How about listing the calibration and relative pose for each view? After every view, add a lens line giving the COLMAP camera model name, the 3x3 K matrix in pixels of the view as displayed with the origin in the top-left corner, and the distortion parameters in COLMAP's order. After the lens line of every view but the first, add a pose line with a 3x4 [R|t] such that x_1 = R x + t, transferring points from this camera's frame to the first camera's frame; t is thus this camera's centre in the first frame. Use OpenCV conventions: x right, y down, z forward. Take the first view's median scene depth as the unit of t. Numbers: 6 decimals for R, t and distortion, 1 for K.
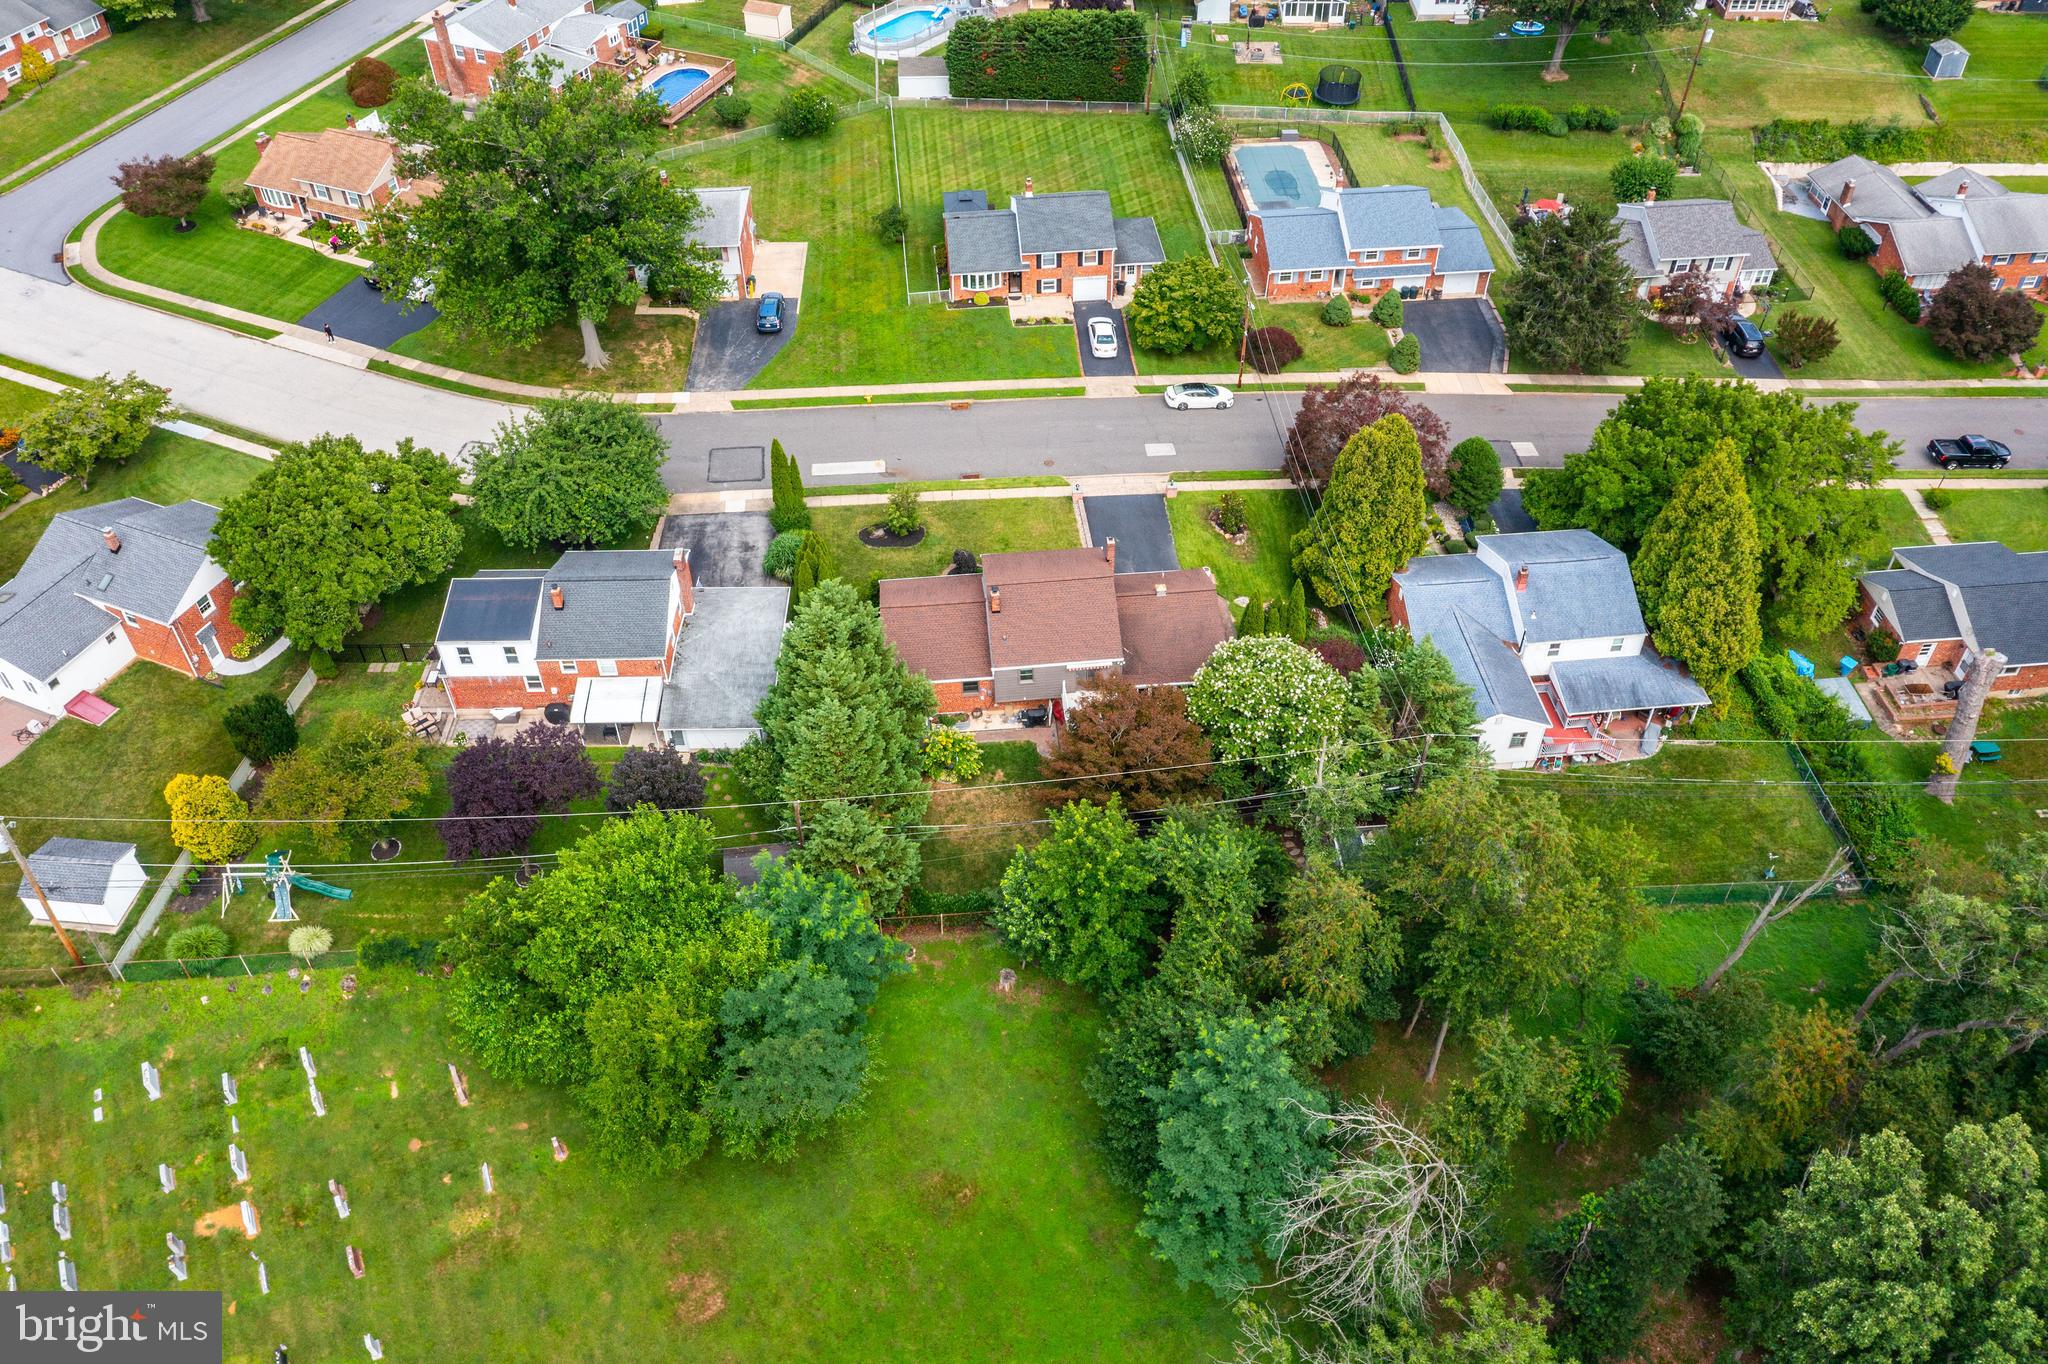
lens RADIAL K [[1604.4, 0, 1024.0], [0, 1604.4, 682.0], [0, 0, 1]] dist [-0.014798, 0.003942]
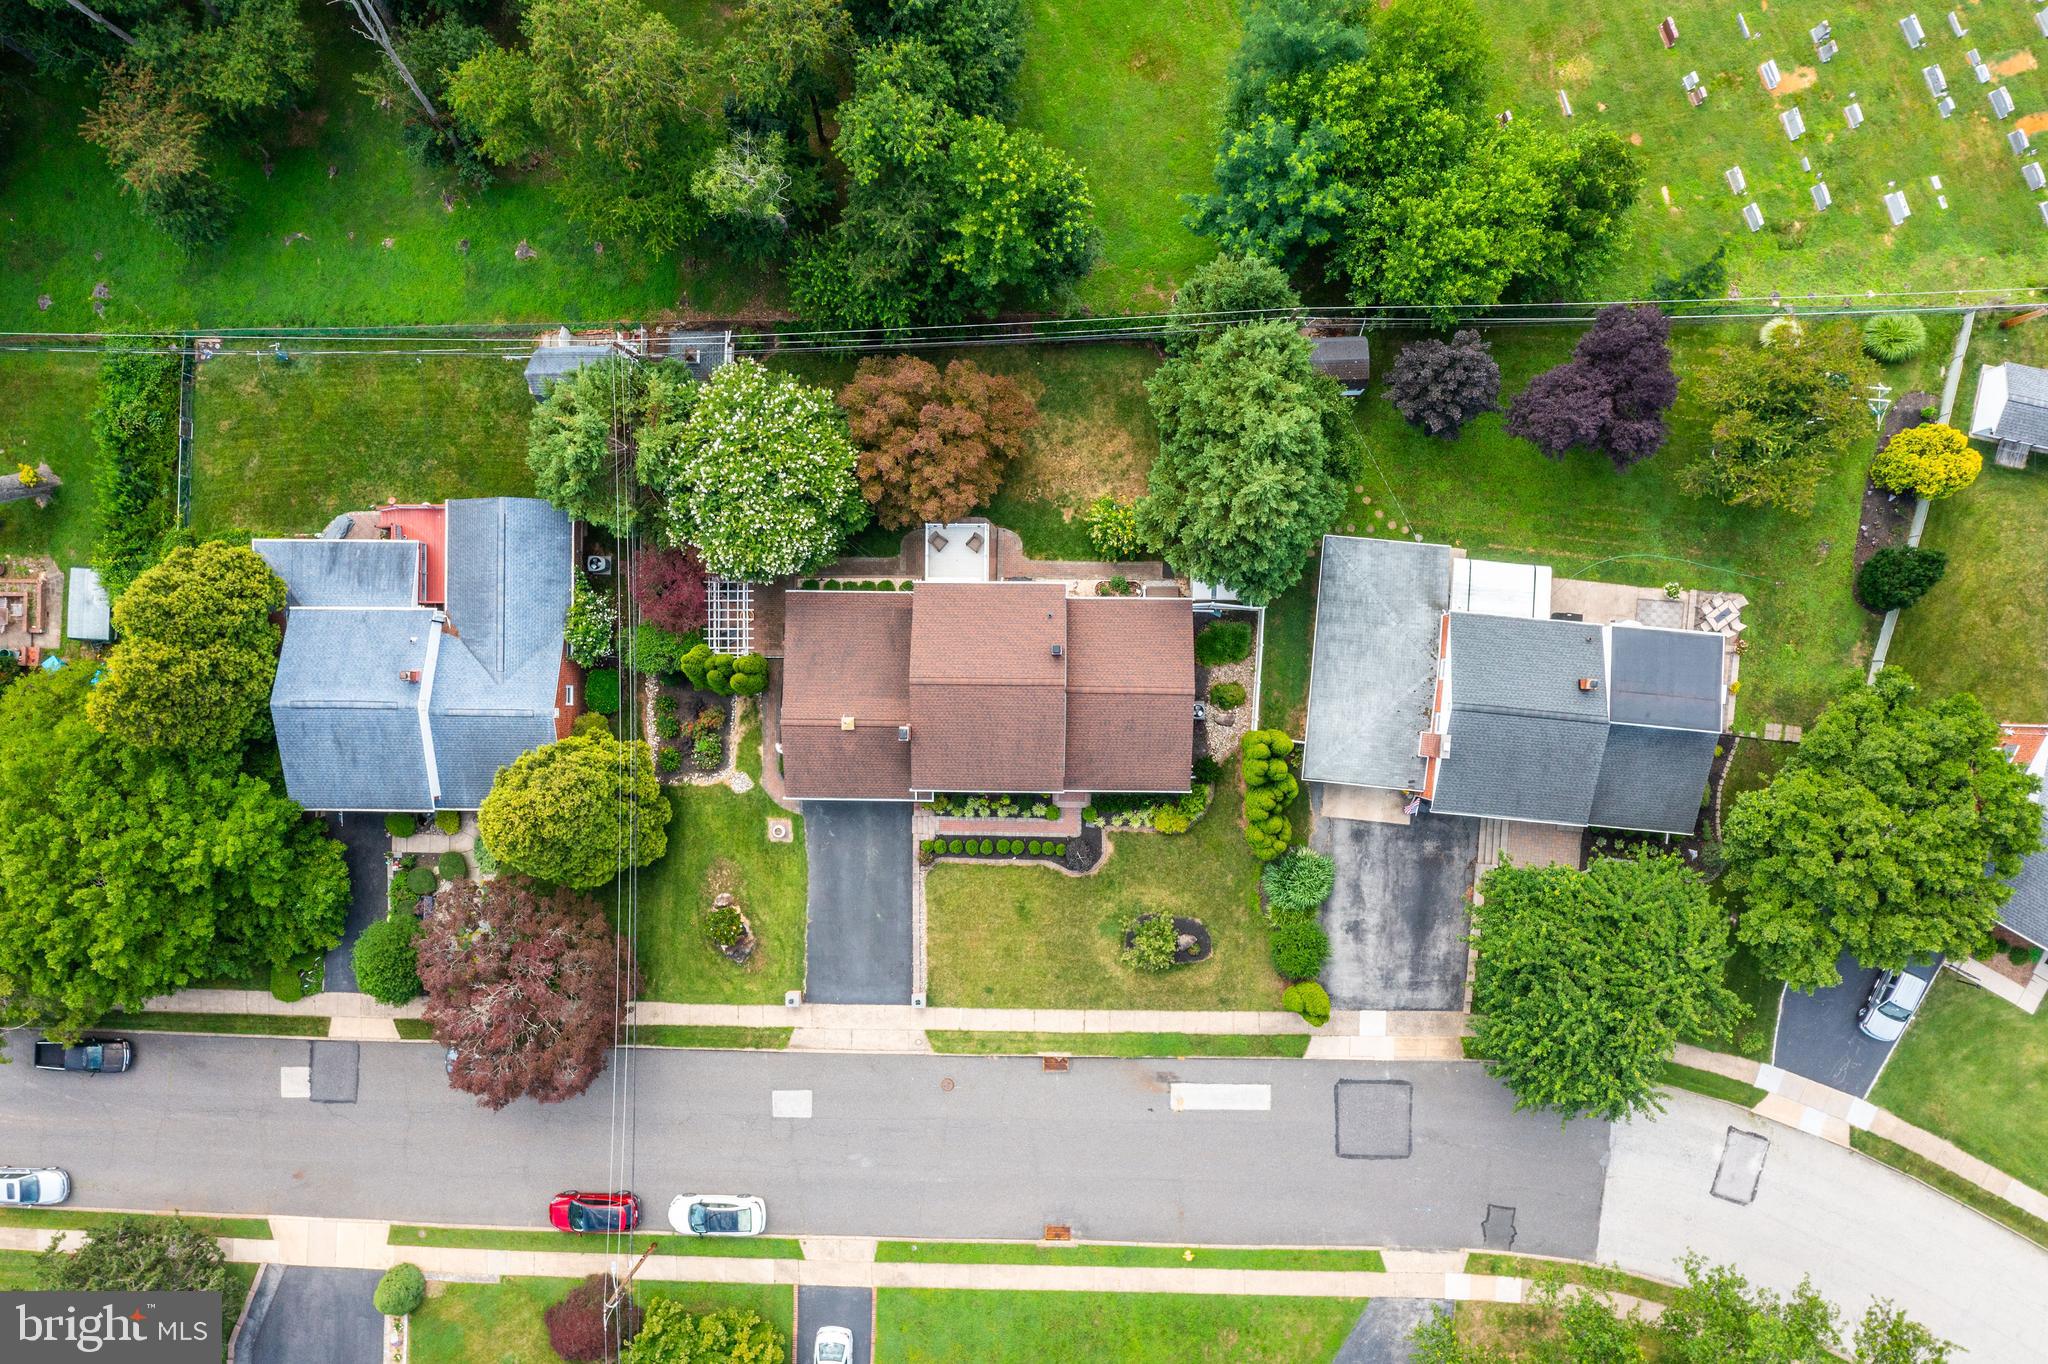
lens RADIAL K [[1672.4, 0, 1024.0], [0, 1672.4, 682.0], [0, 0, 1]] dist [-0.013640, -0.001060]
pose [[-0.994453, -0.101364, 0.028091, -0.020788], [0.090364, -0.686620, 0.721379, -0.527111], [-0.053834, 0.719916, 0.691971, 0.317319]]
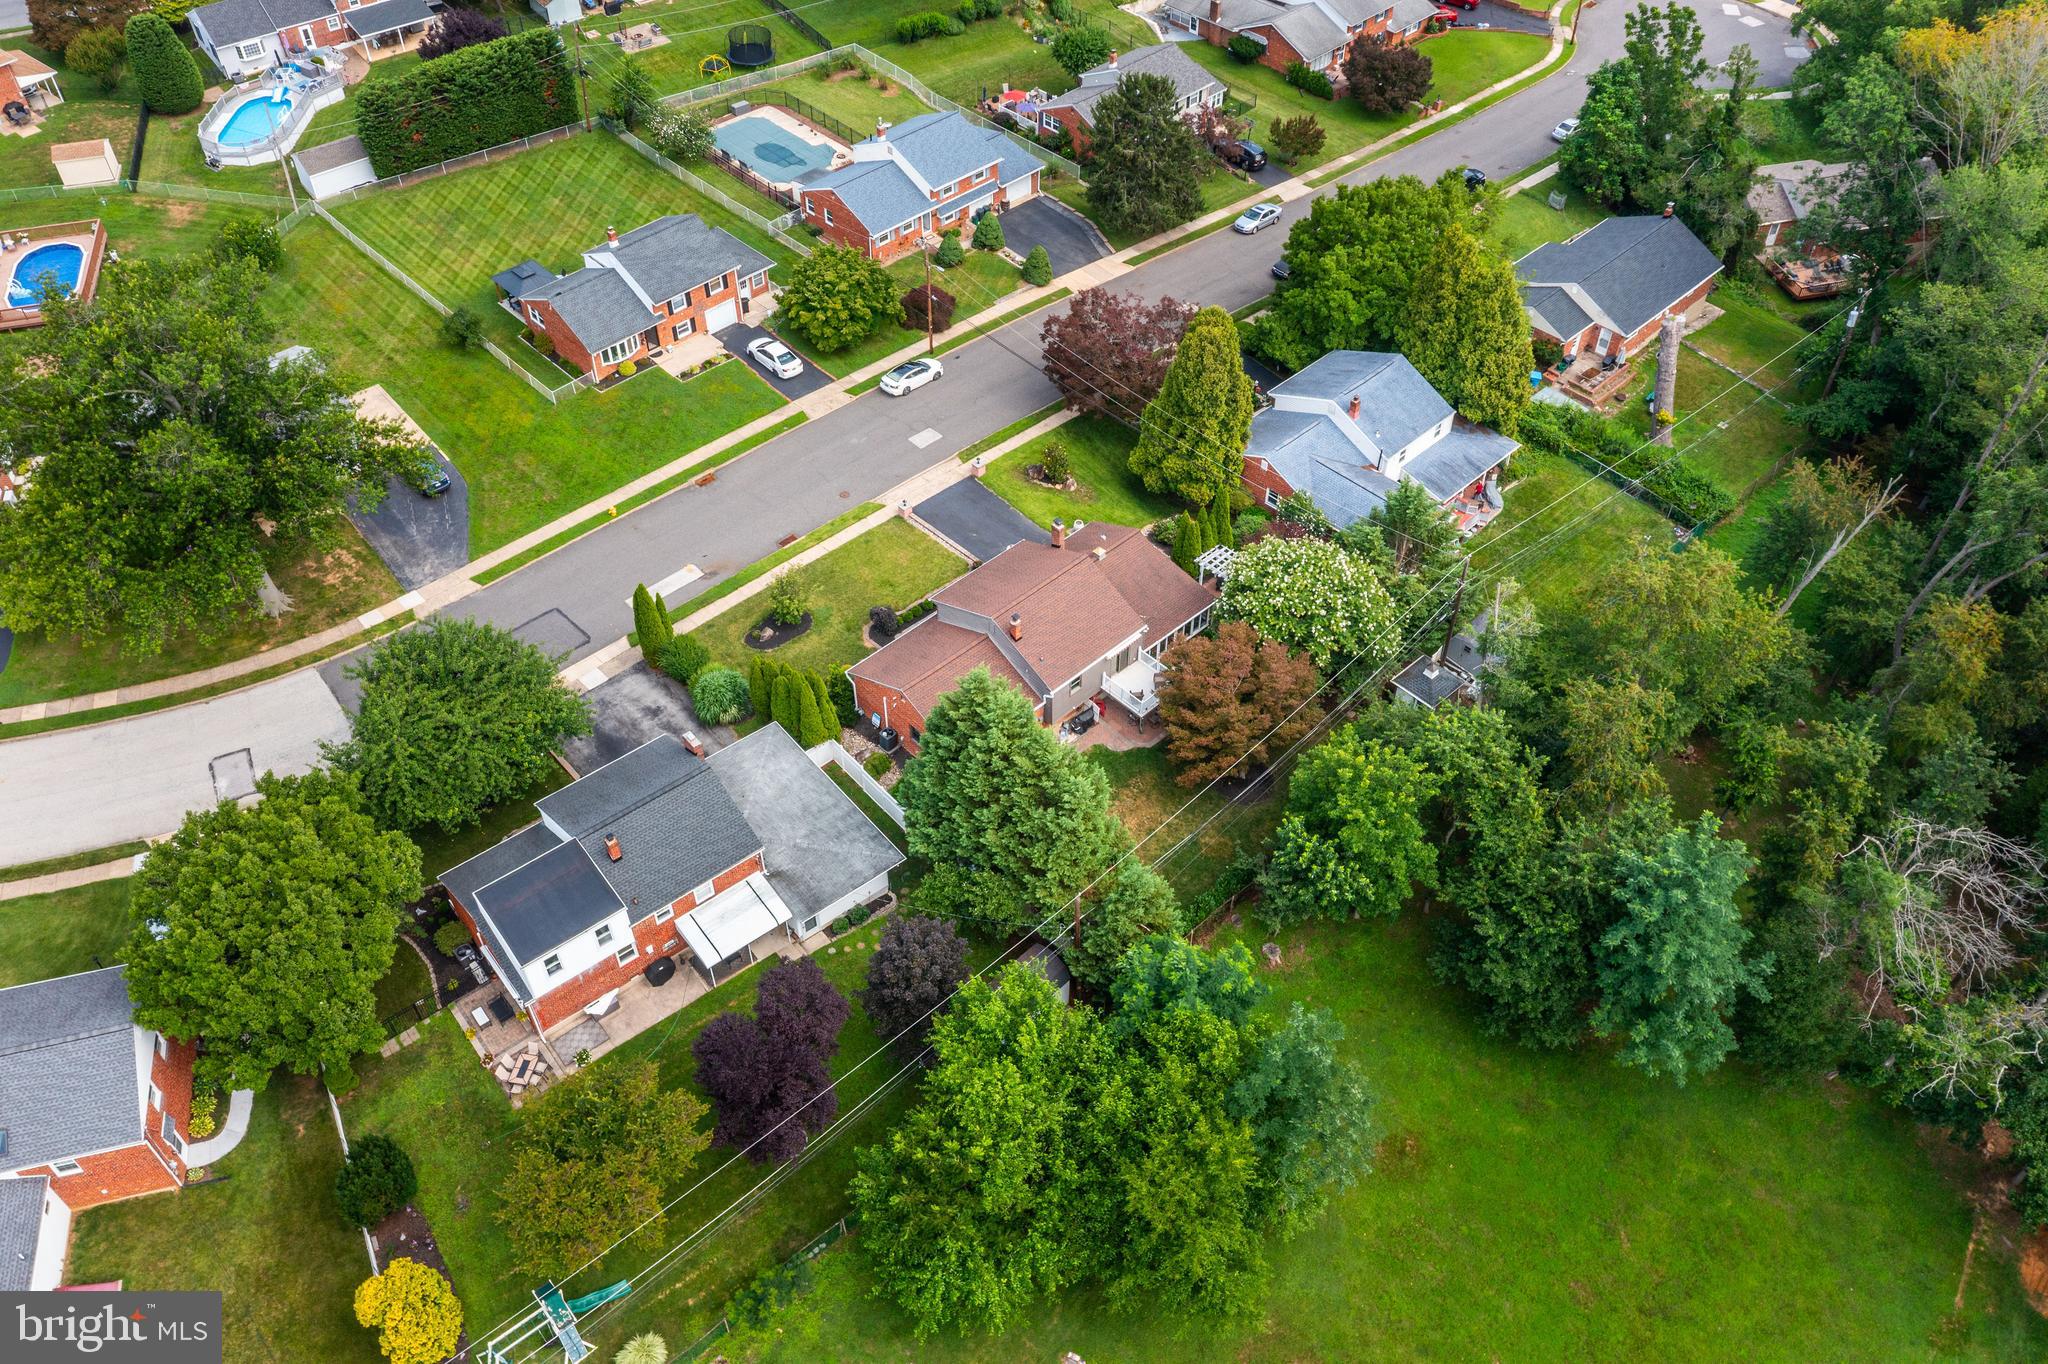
lens RADIAL K [[1608.5, 0, 1018.4], [0, 1608.5, 671.1], [0, 0, 1]] dist [-0.006329, -0.005557]
pose [[0.786613, -0.439543, 0.433638, -0.338914], [0.427798, 0.894396, 0.130554, -0.116515], [-0.445228, 0.082814, 0.891579, 0.115020]]
